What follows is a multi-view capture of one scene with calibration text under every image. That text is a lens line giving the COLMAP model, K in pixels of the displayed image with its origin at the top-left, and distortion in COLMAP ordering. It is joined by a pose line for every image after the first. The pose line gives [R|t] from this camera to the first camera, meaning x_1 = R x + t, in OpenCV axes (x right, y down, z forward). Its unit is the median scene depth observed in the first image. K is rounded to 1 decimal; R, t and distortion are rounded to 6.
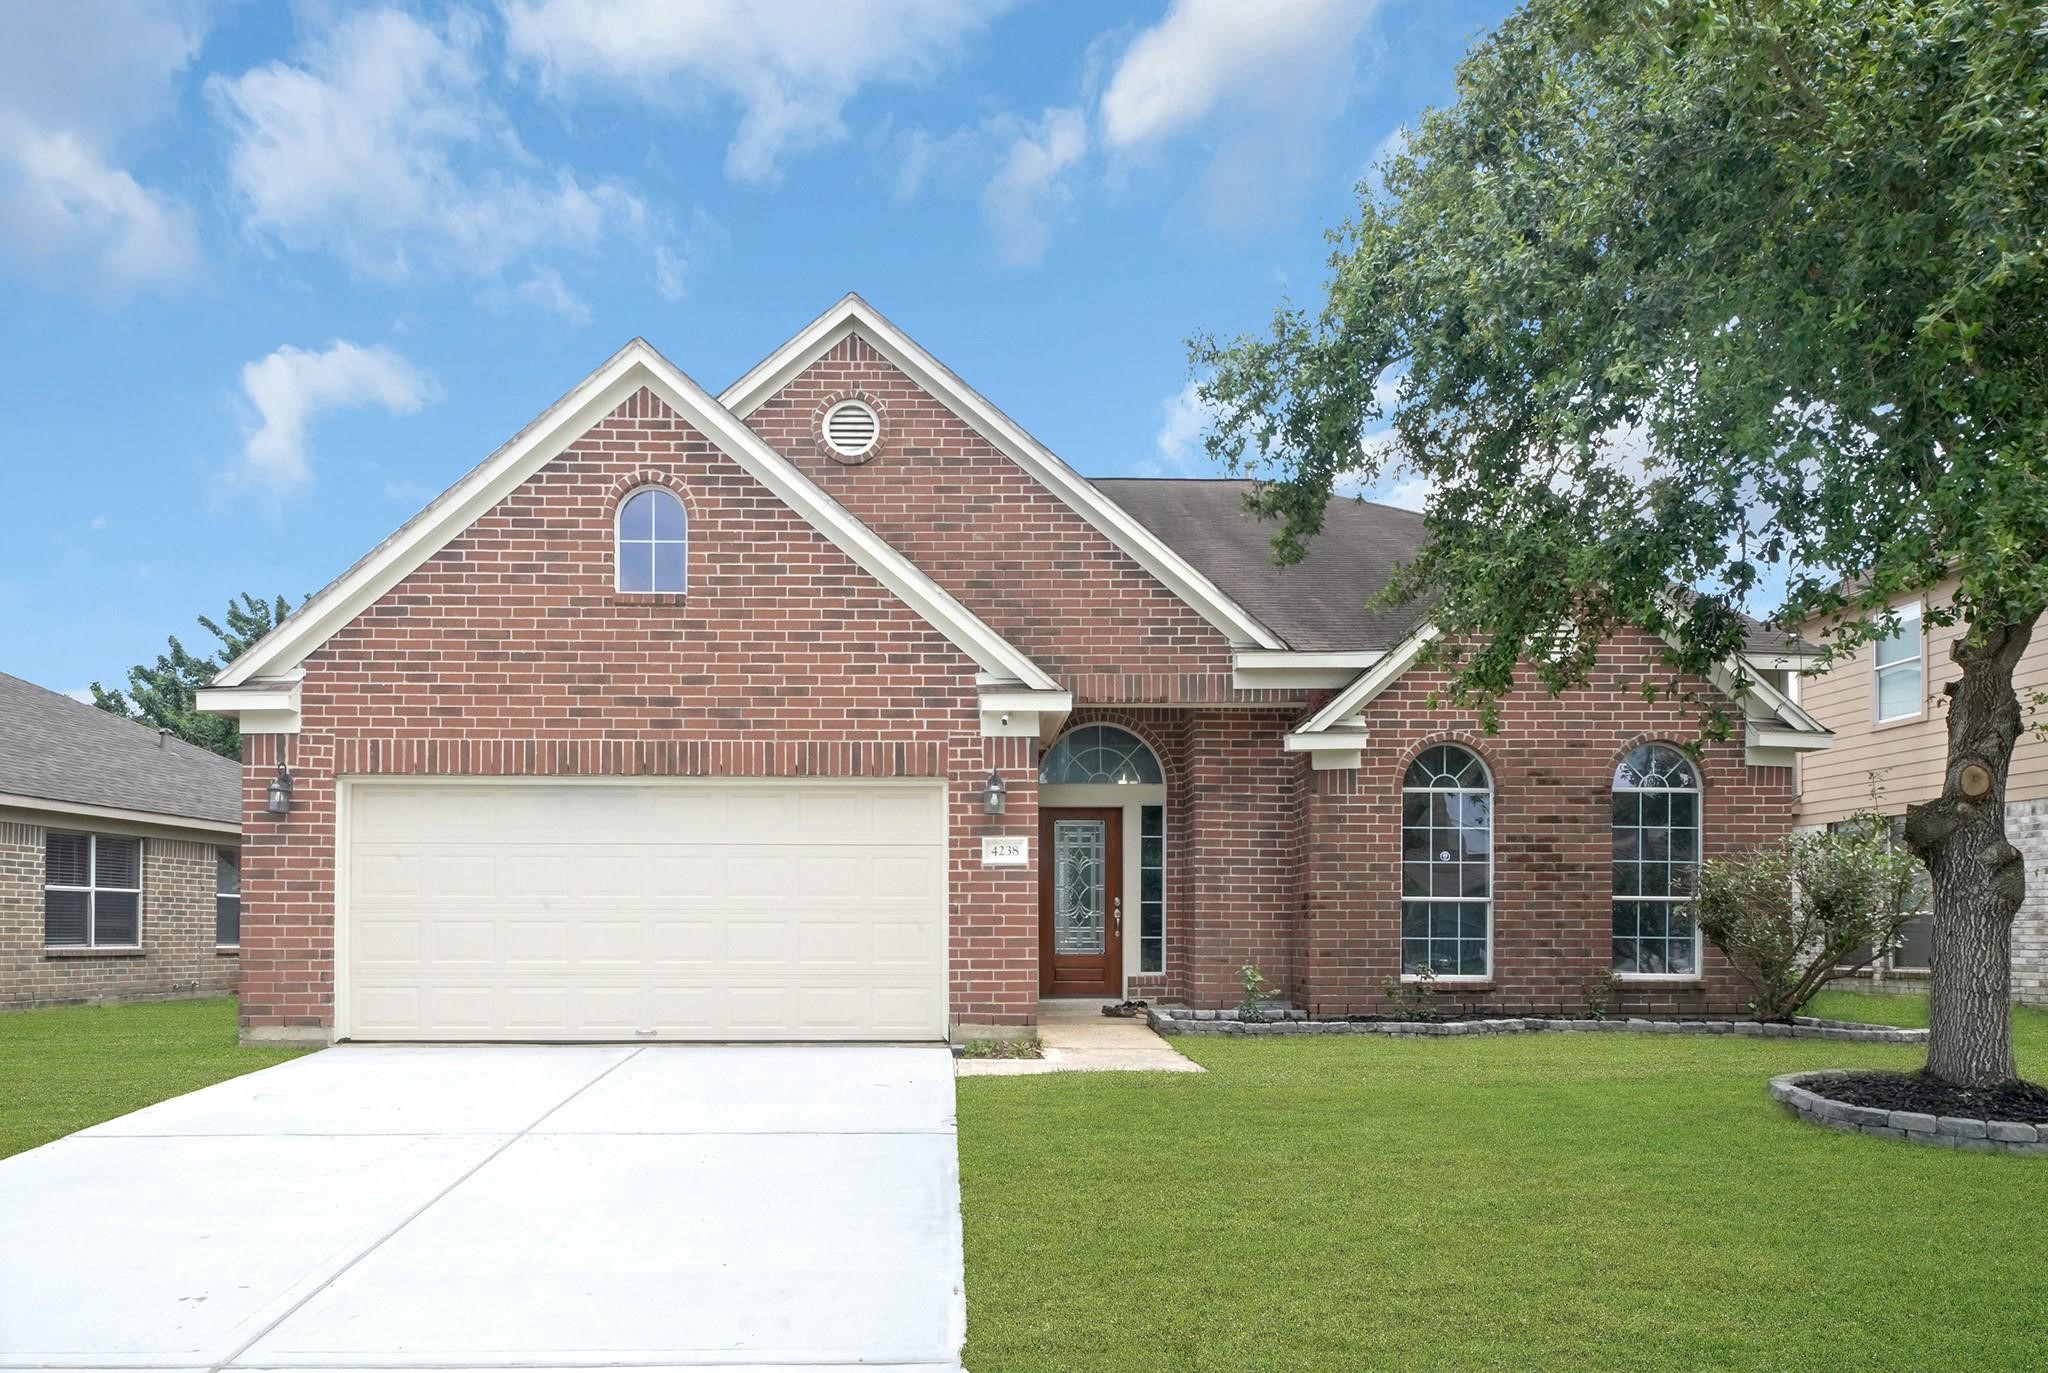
lens RADIAL K [[1170.9, 0, 1022.9], [0, 1170.9, 606.2], [0, 0, 1]] dist [0.001449, 0.001557]
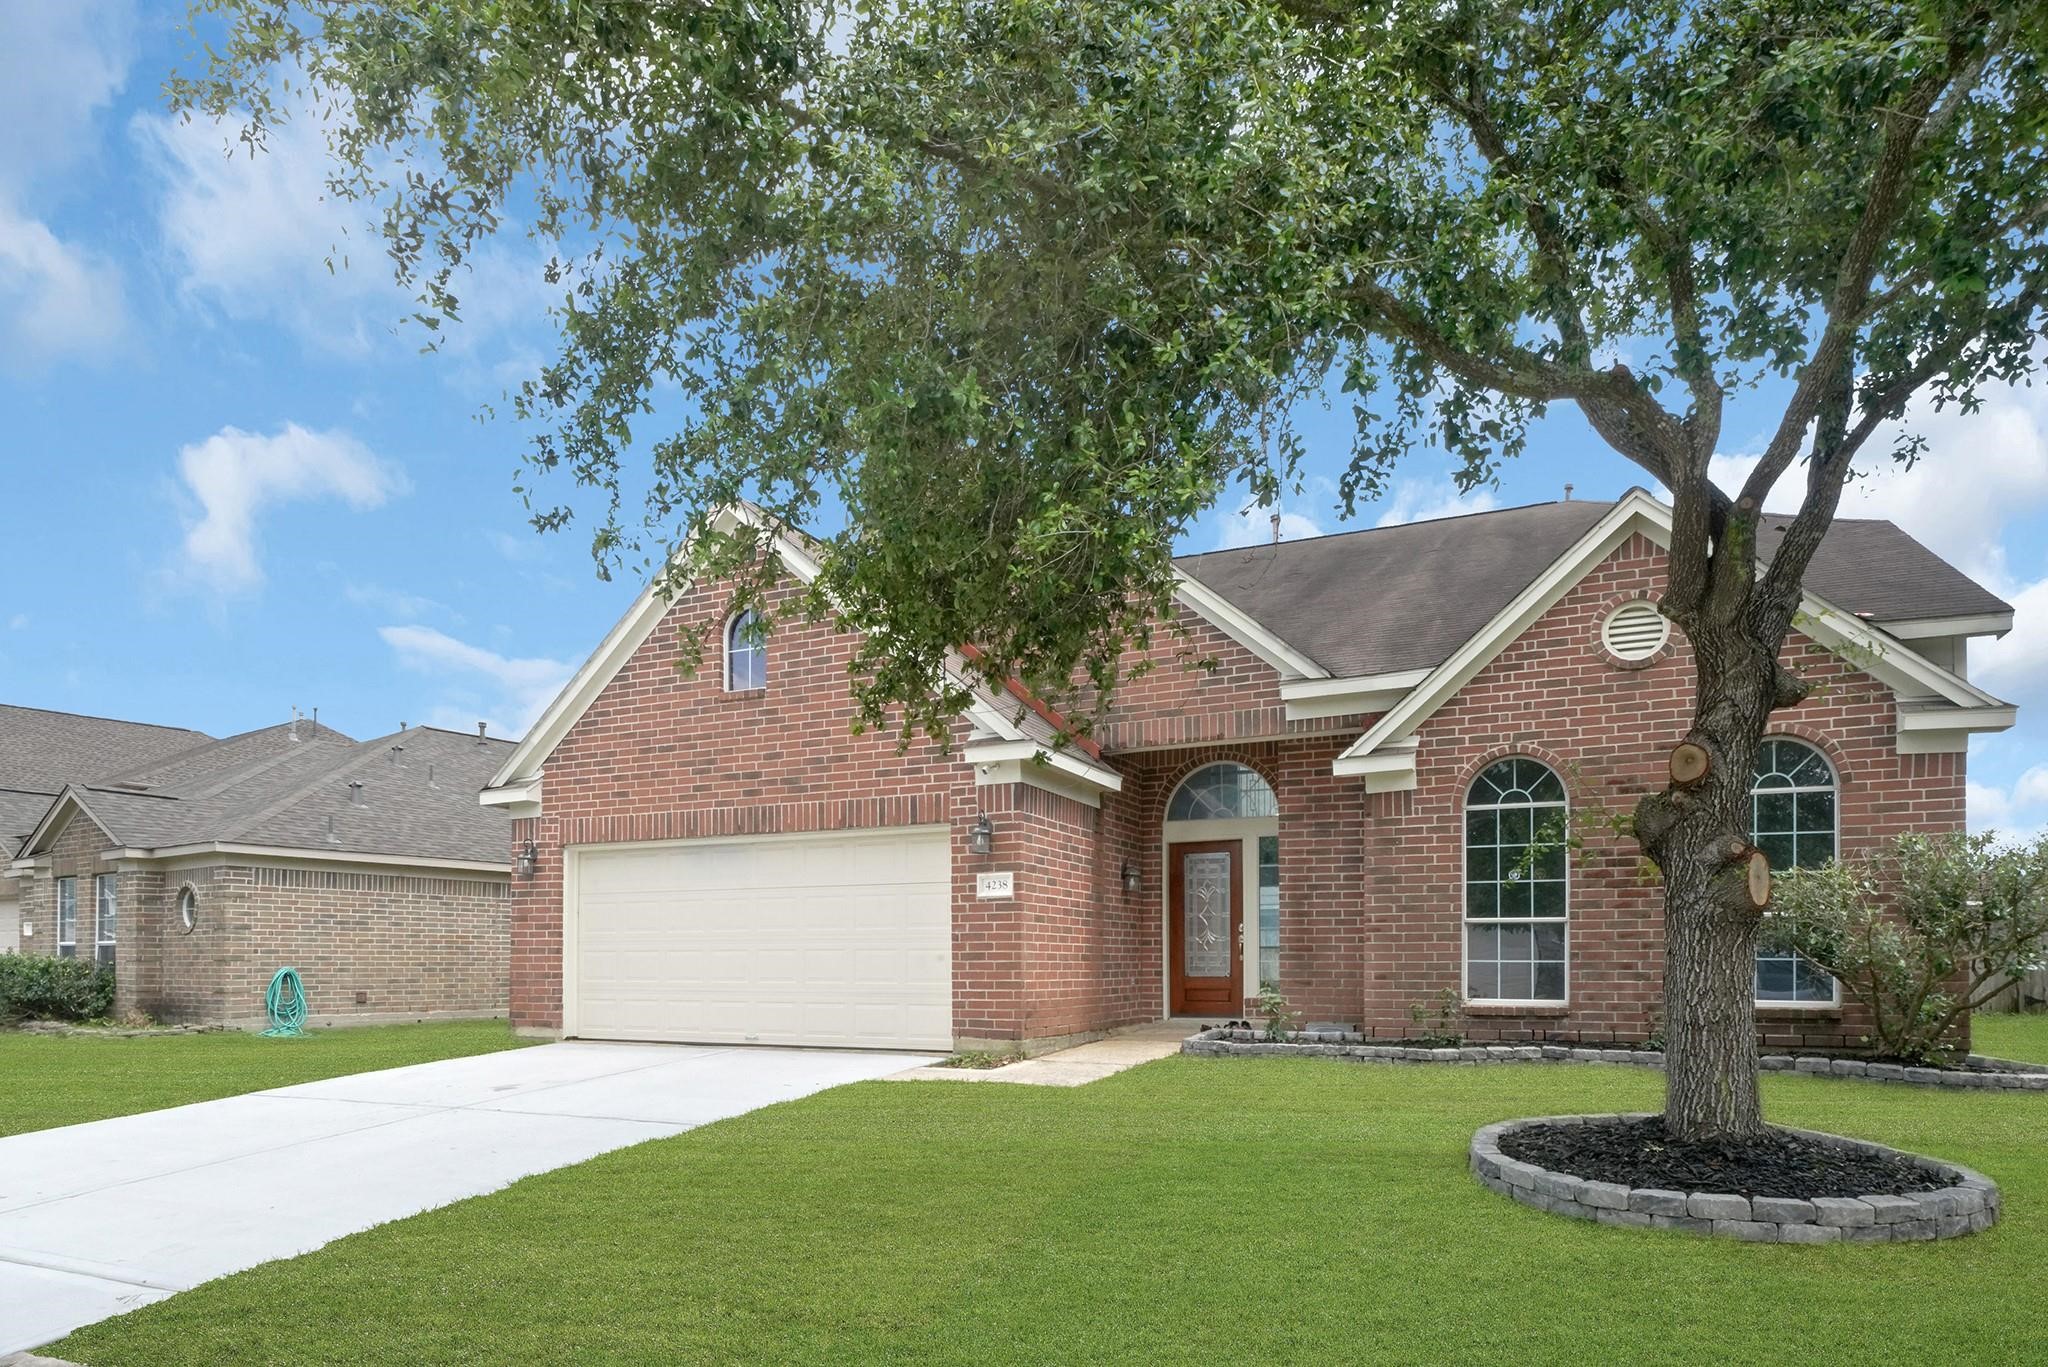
lens RADIAL K [[1017.8, 0, 1024.0], [0, 1017.8, 683.5], [0, 0, 1]] dist [0.001858, 0.000530]
pose [[0.918772, -0.107502, -0.379870, 0.382479], [0.110540, 0.993775, -0.013876, 0.030594], [0.378997, -0.029242, 0.924936, 0.102160]]
